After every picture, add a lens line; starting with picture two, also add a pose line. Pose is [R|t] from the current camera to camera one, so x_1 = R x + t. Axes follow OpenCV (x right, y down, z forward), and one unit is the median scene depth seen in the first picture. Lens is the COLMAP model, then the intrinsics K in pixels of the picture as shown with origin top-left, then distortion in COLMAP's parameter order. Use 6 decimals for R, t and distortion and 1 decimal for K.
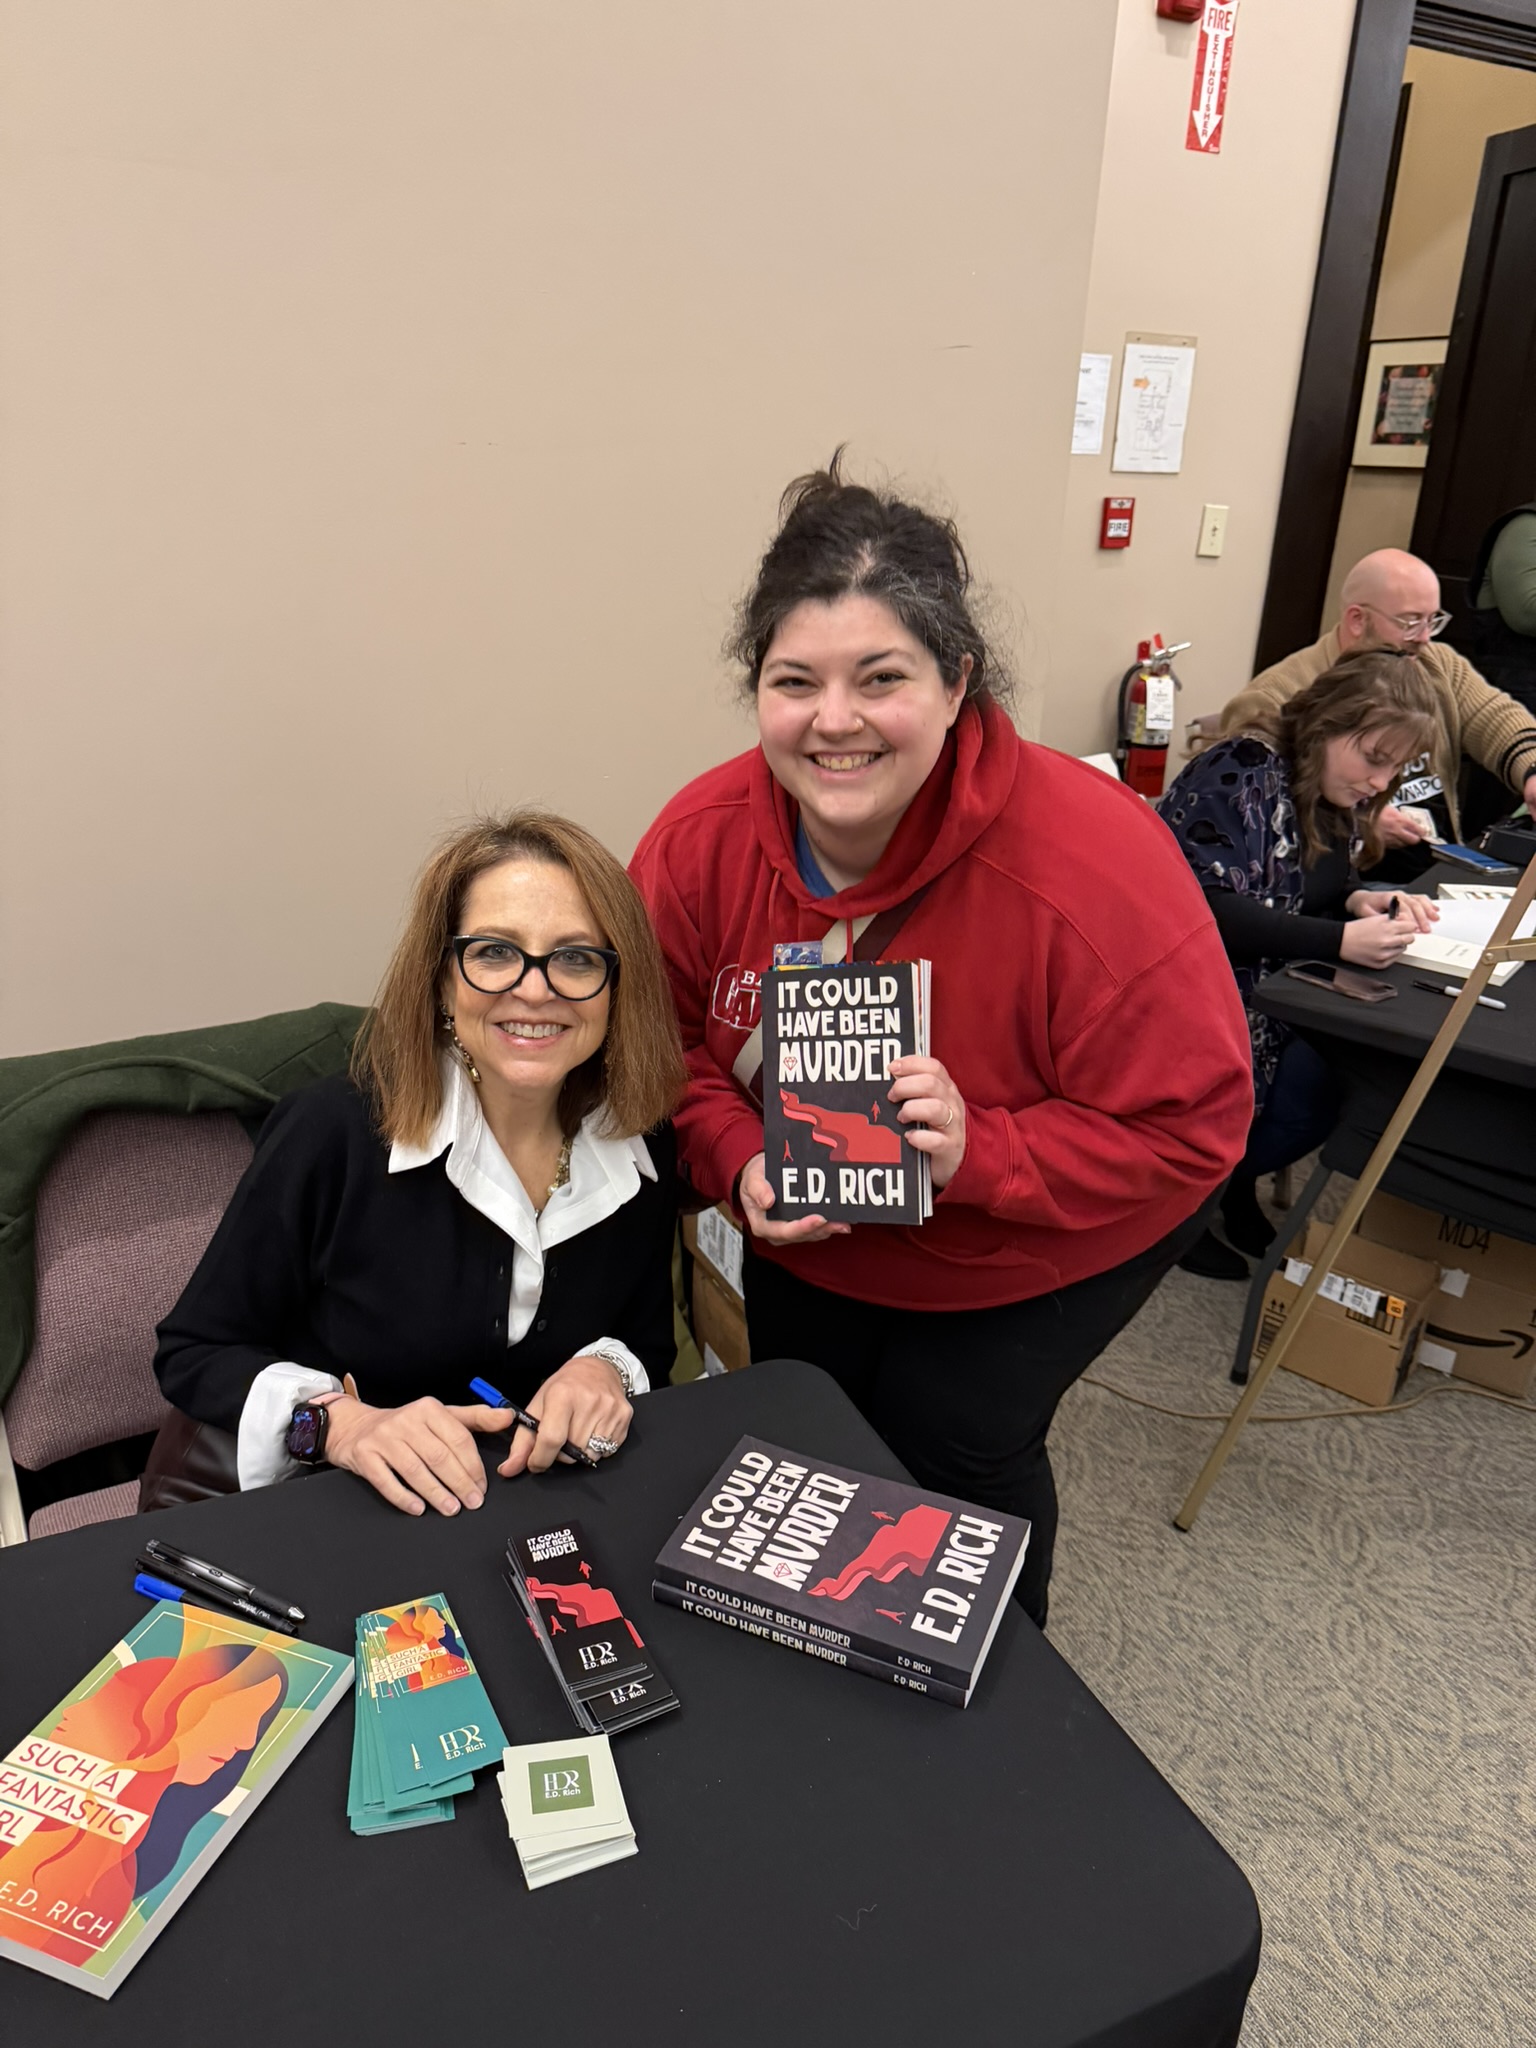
lens RADIAL K [[1462.5, 0, 752.7], [0, 1462.5, 1042.3], [0, 0, 1]] dist [0.007250, -0.018357]
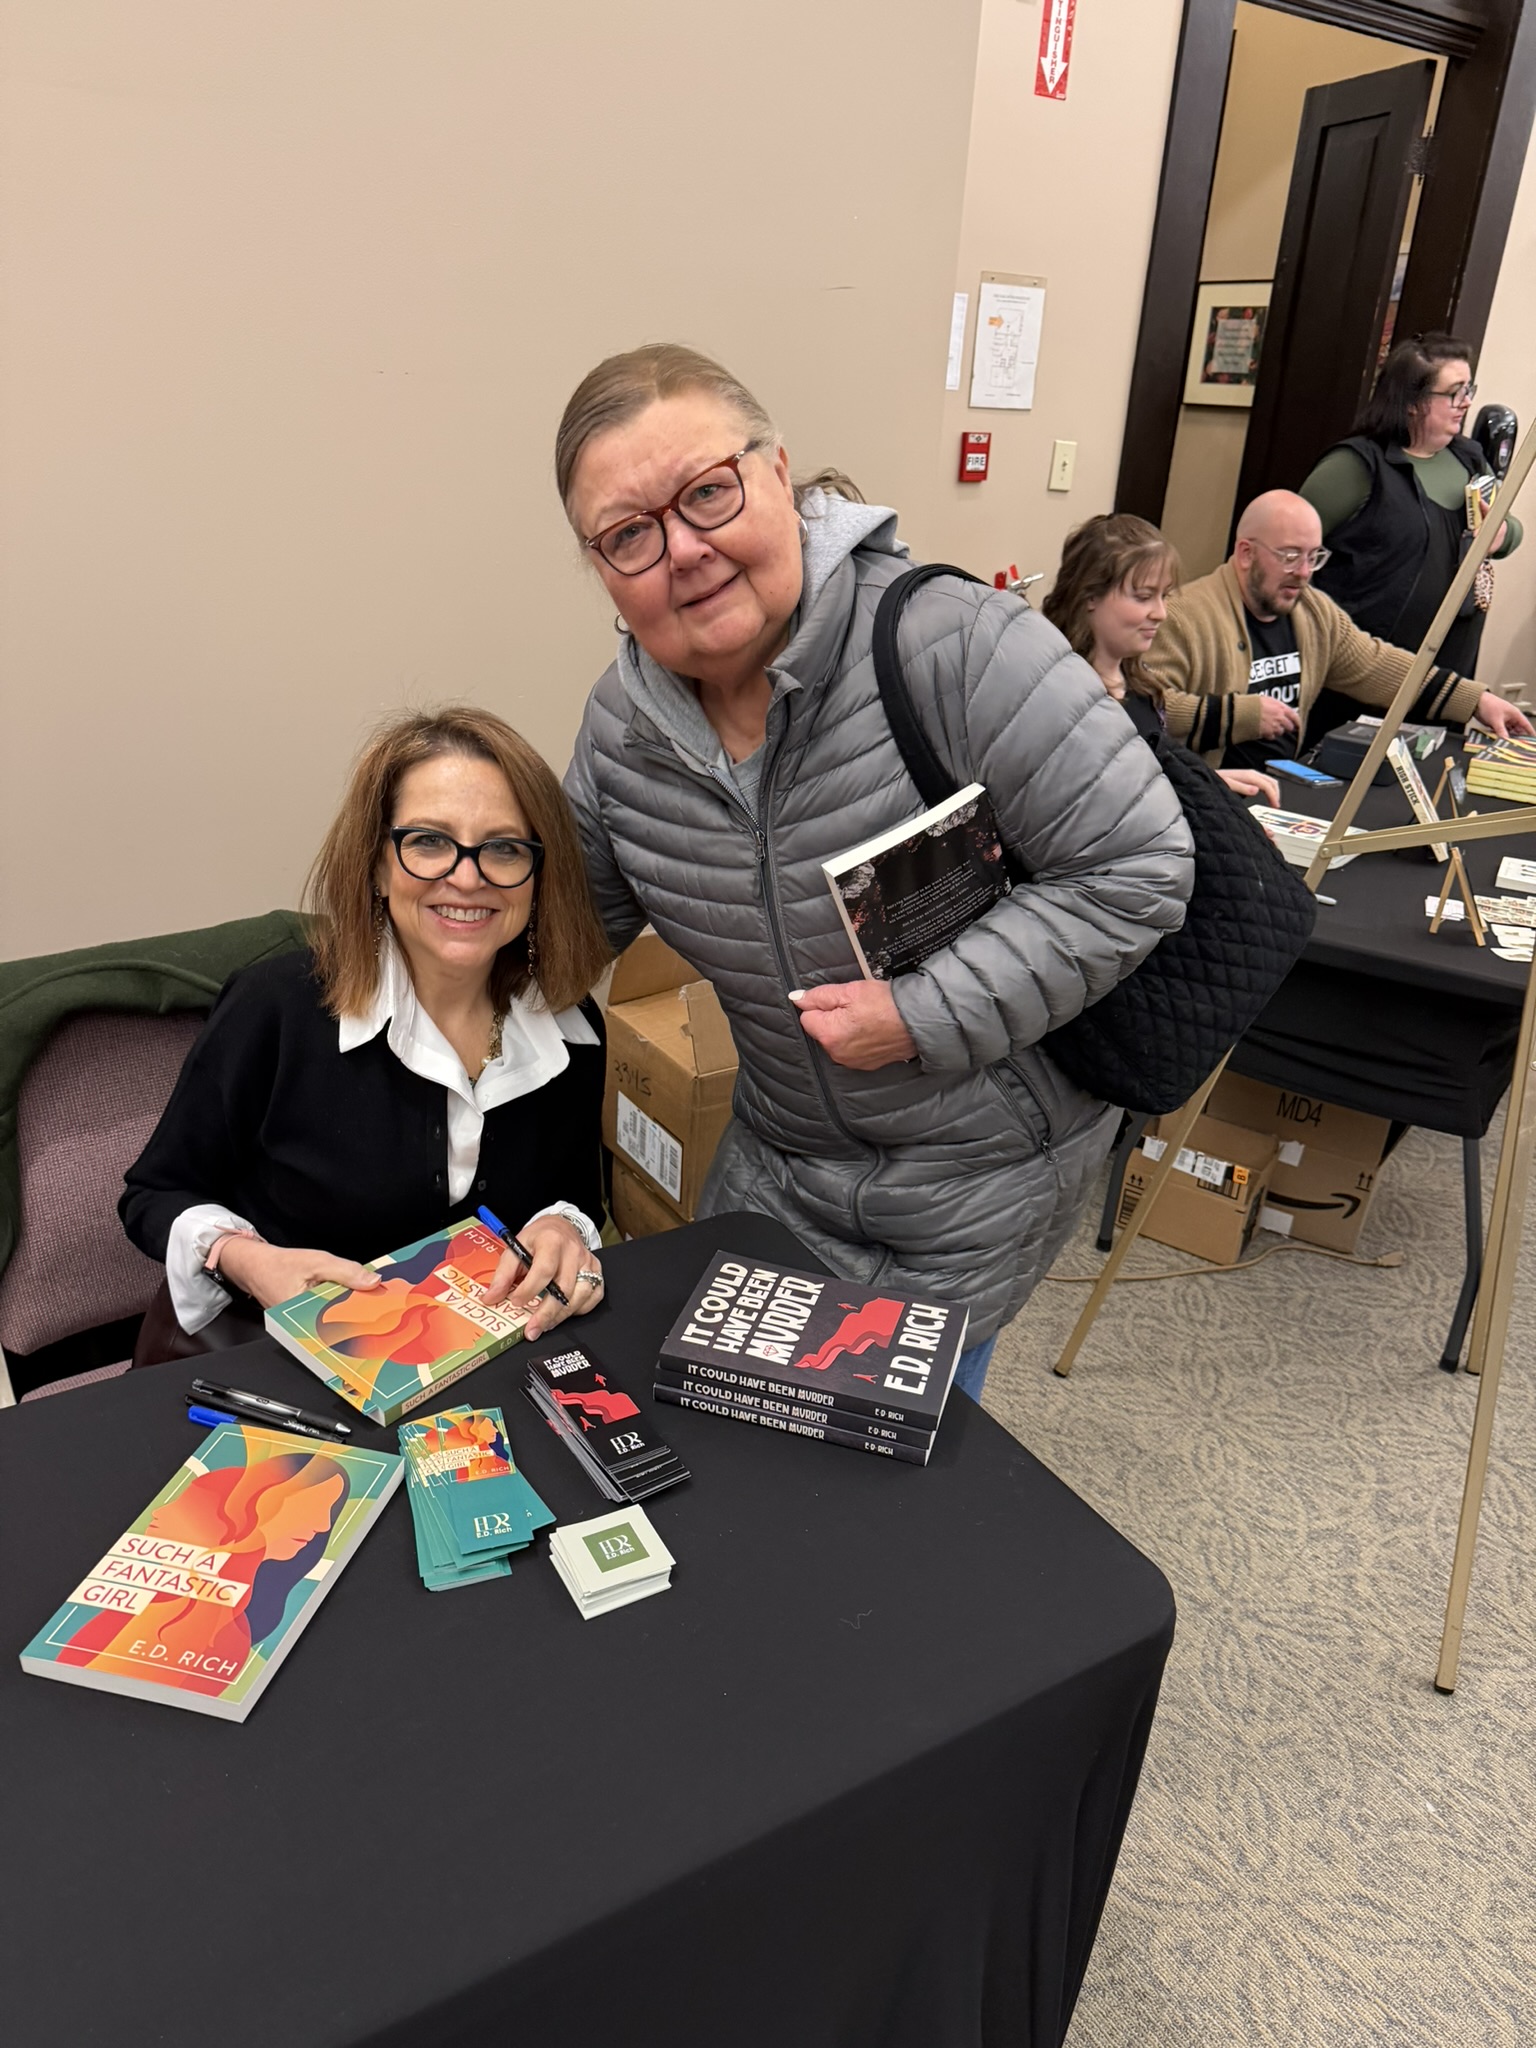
lens RADIAL K [[1462.5, 0, 758.7], [0, 1462.5, 1044.7], [0, 0, 1]] dist [0.007250, -0.018357]
pose [[0.993852, -0.029682, 0.106664, -0.054915], [0.024938, 0.998651, 0.045537, 0.026724], [-0.107872, -0.042597, 0.993252, -0.081341]]
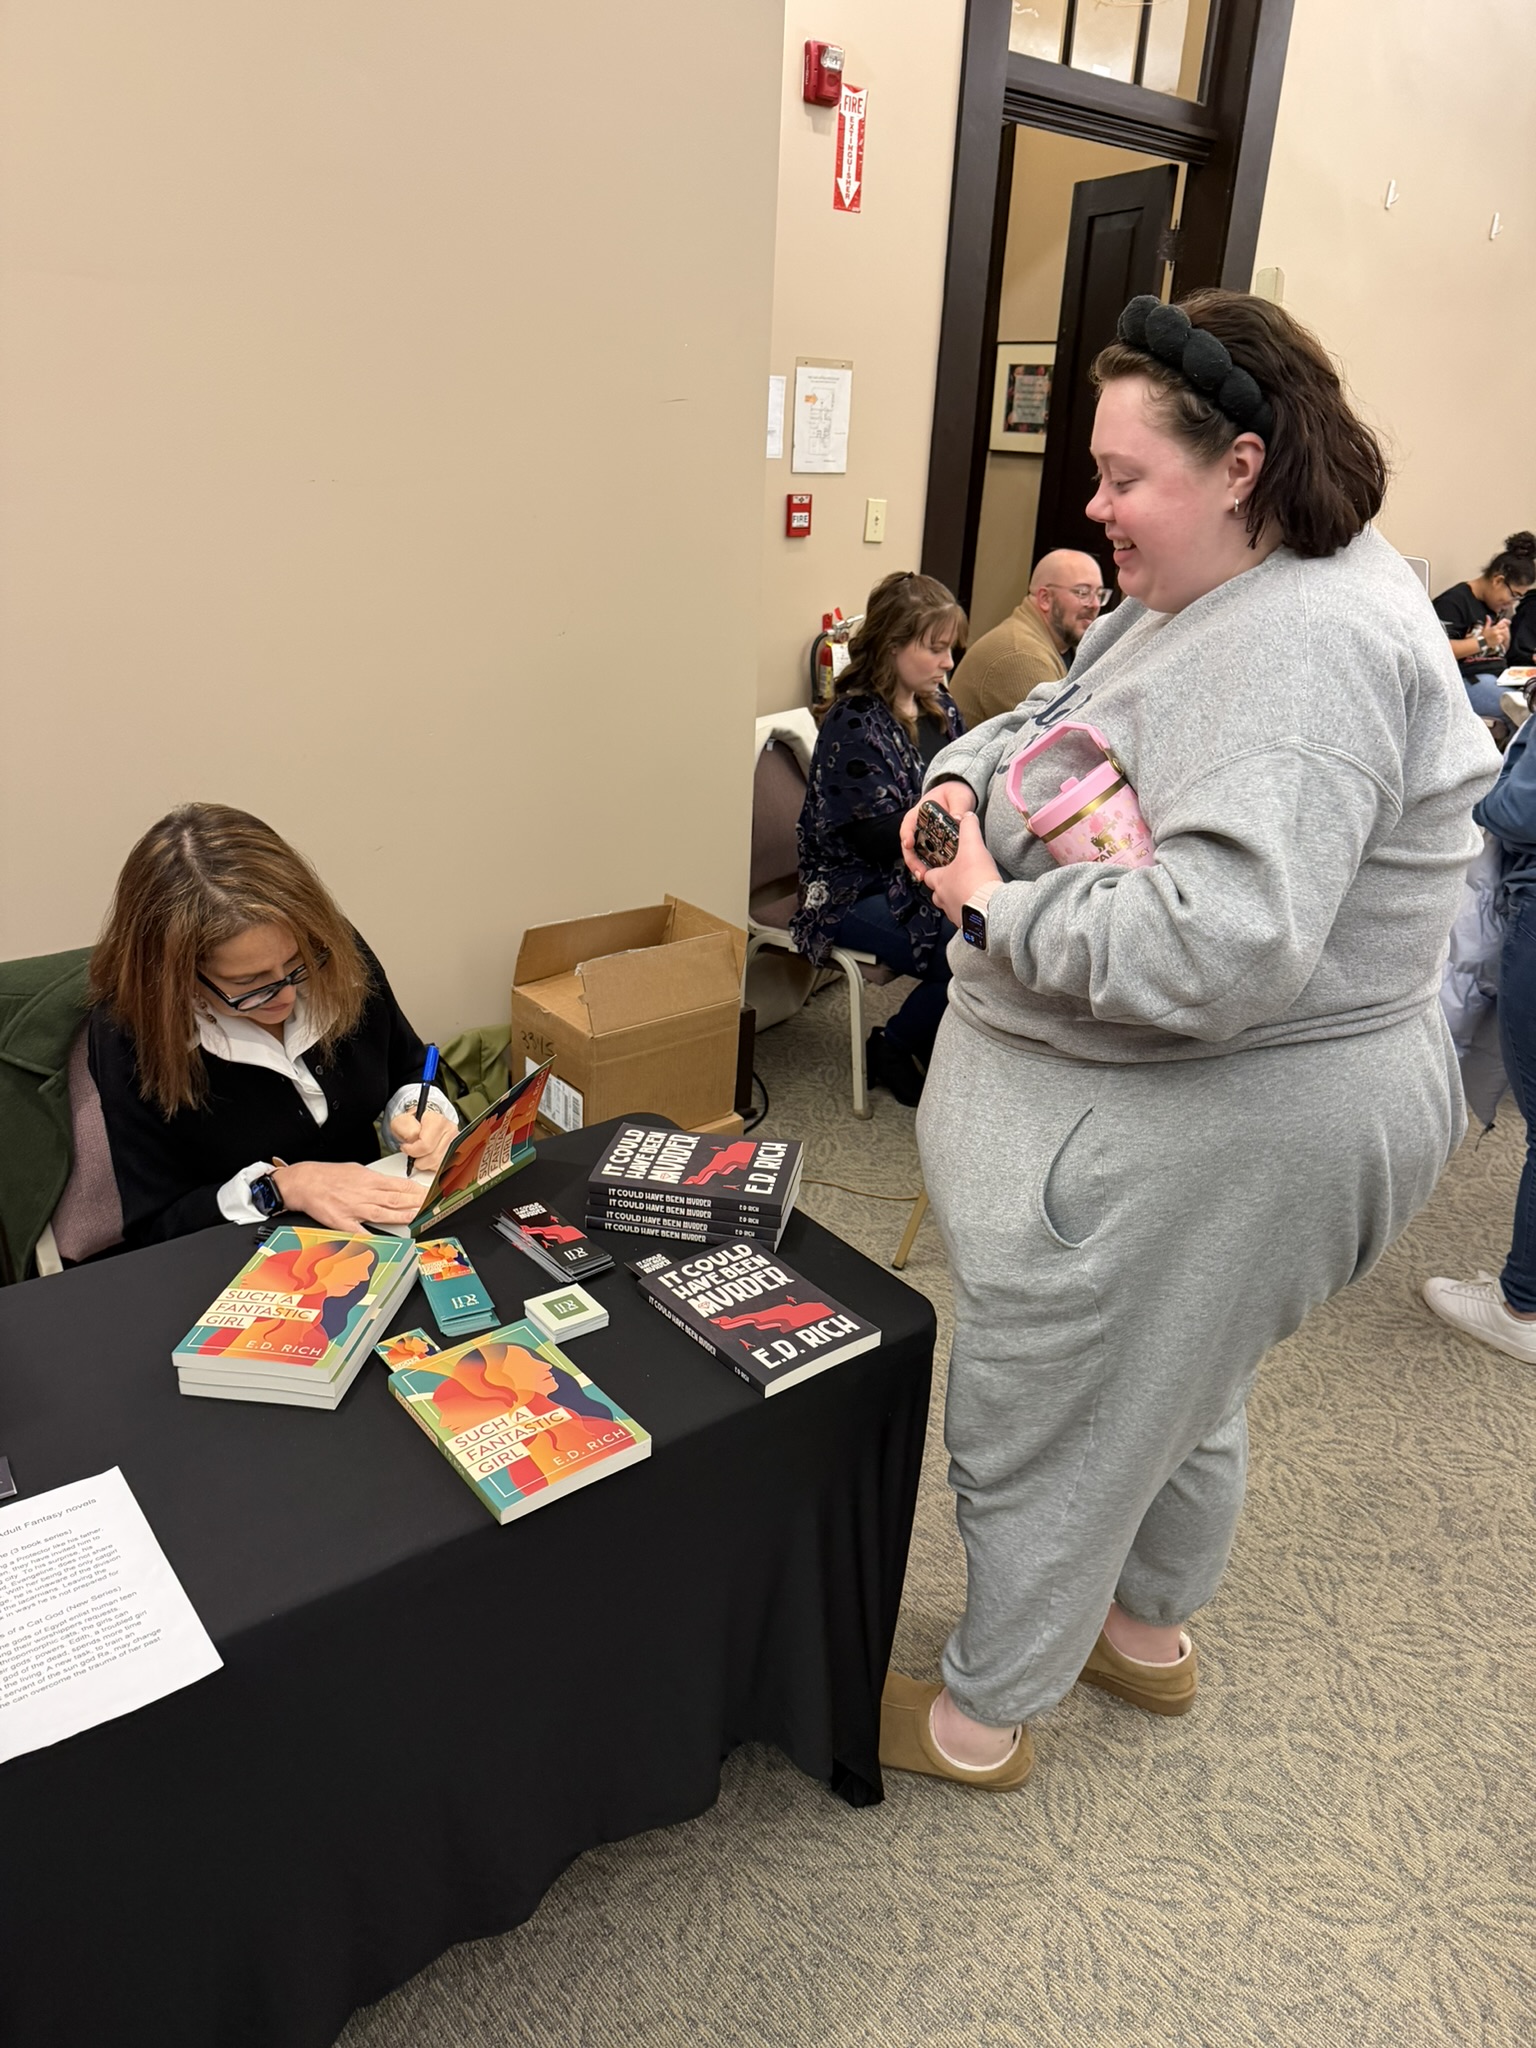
lens RADIAL K [[1462.5, 0, 763.1], [0, 1462.5, 1043.4], [0, 0, 1]] dist [0.007250, -0.018357]
pose [[0.977298, -0.074734, 0.198249, -0.100094], [0.069209, 0.997000, 0.034662, 0.071605], [-0.200245, -0.020154, 0.979539, -0.358459]]
